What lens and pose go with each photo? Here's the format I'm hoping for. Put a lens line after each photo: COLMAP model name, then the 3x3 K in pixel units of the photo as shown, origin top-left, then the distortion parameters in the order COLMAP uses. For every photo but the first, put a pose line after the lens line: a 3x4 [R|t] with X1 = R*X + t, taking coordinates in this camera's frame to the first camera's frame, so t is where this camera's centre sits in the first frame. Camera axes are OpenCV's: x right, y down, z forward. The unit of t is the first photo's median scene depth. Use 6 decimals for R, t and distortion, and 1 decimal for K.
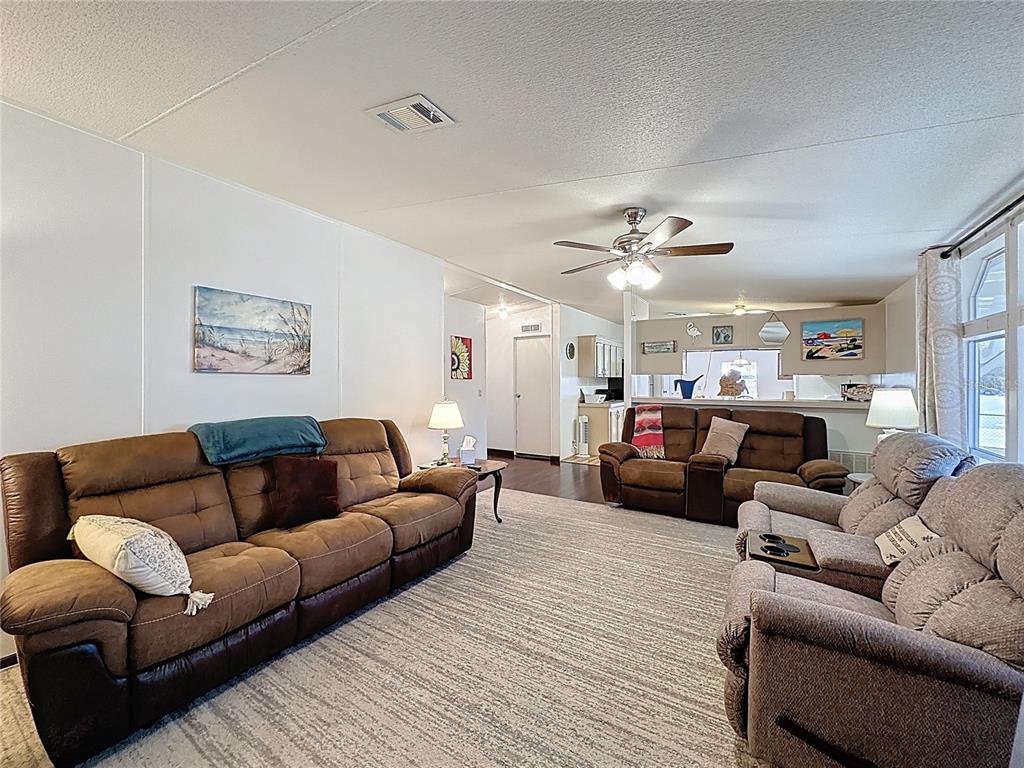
lens RADIAL K [[414.0, 0, 511.3], [0, 414.0, 379.4], [0, 0, 1]] dist [-0.000173, -0.000176]
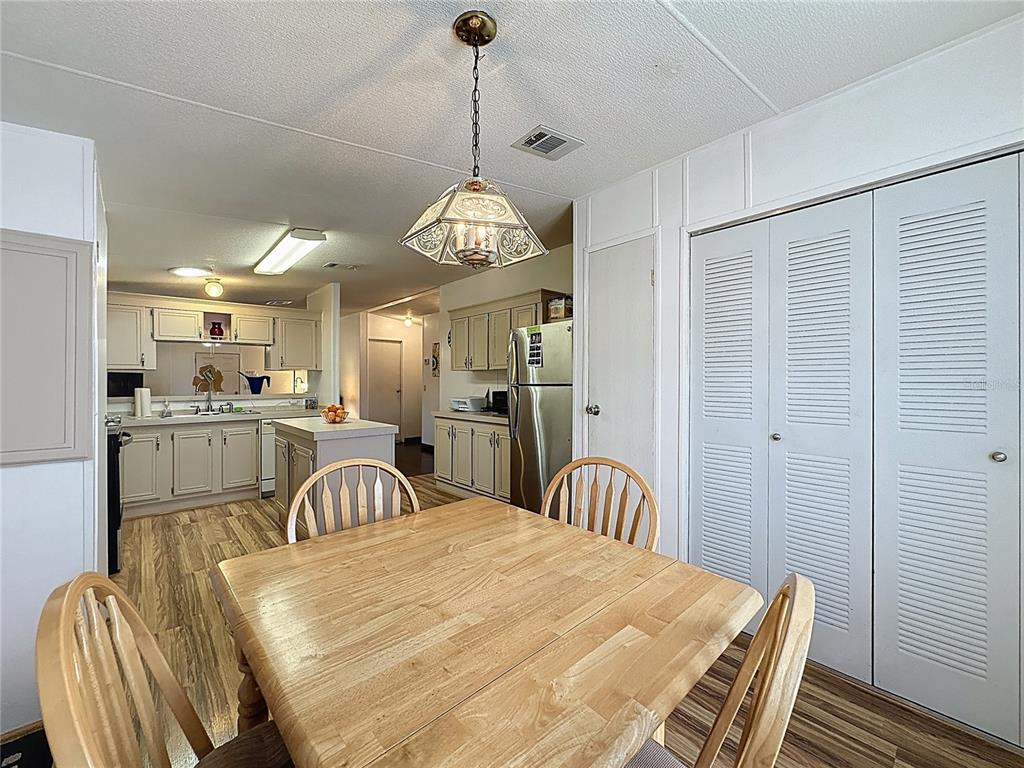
lens RADIAL K [[413.4, 0, 511.4], [0, 413.4, 383.7], [0, 0, 1]] dist [-0.002701, 0.000022]
pose [[-0.277228, 0.009762, -0.960755, 1.988551], [0.007300, 0.999941, 0.008054, 0.023777], [0.960776, -0.004781, -0.277283, 3.070900]]
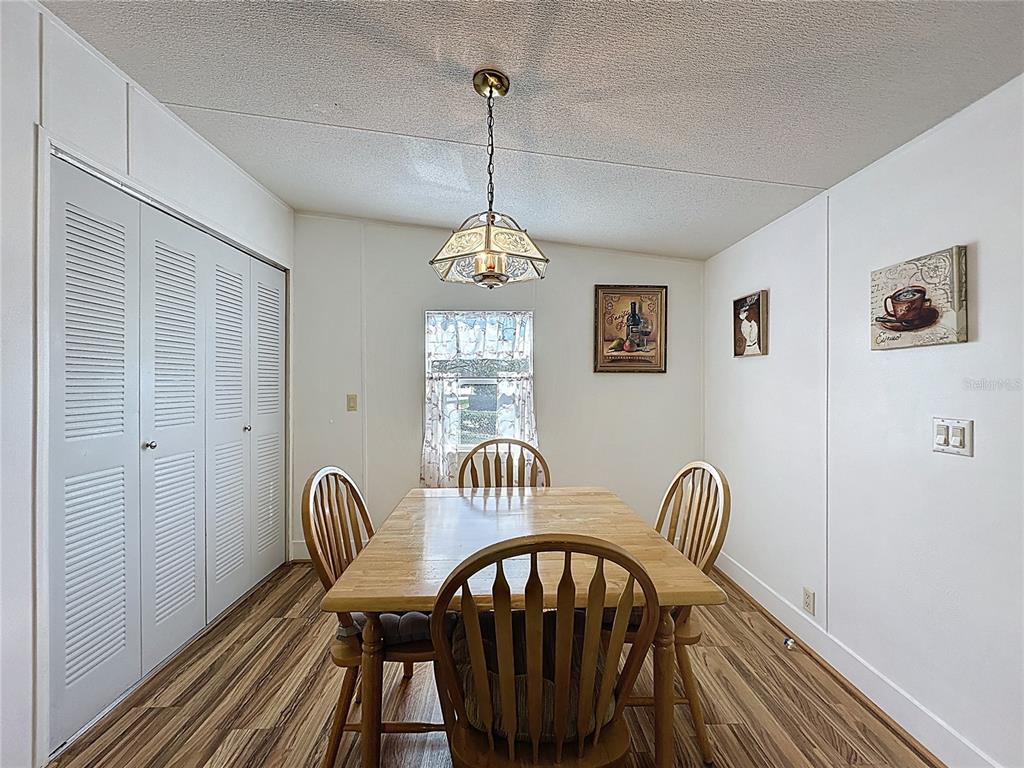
lens RADIAL K [[413.4, 0, 511.4], [0, 413.4, 383.7], [0, 0, 1]] dist [-0.002701, 0.000022]
pose [[0.833978, 0.001622, 0.551796, 1.378230], [-0.004210, 0.999985, 0.003423, 0.022321], [-0.551782, -0.005178, 0.833972, 2.523712]]
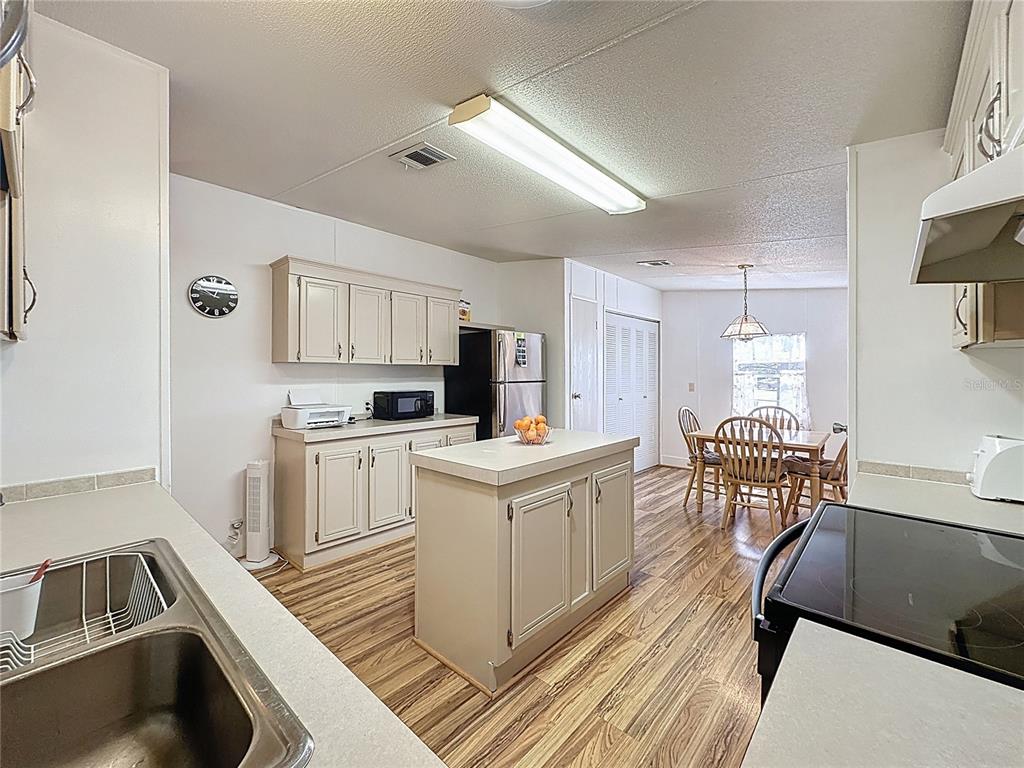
lens RADIAL K [[423.5, 0, 511.1], [0, 423.5, 371.8], [0, 0, 1]] dist [-0.000786, 0.000022]
pose [[0.984471, 0.000369, -0.175547, 1.138598], [-0.000743, 0.999998, -0.002065, 0.007967], [0.175546, 0.002164, 0.984469, 1.530402]]
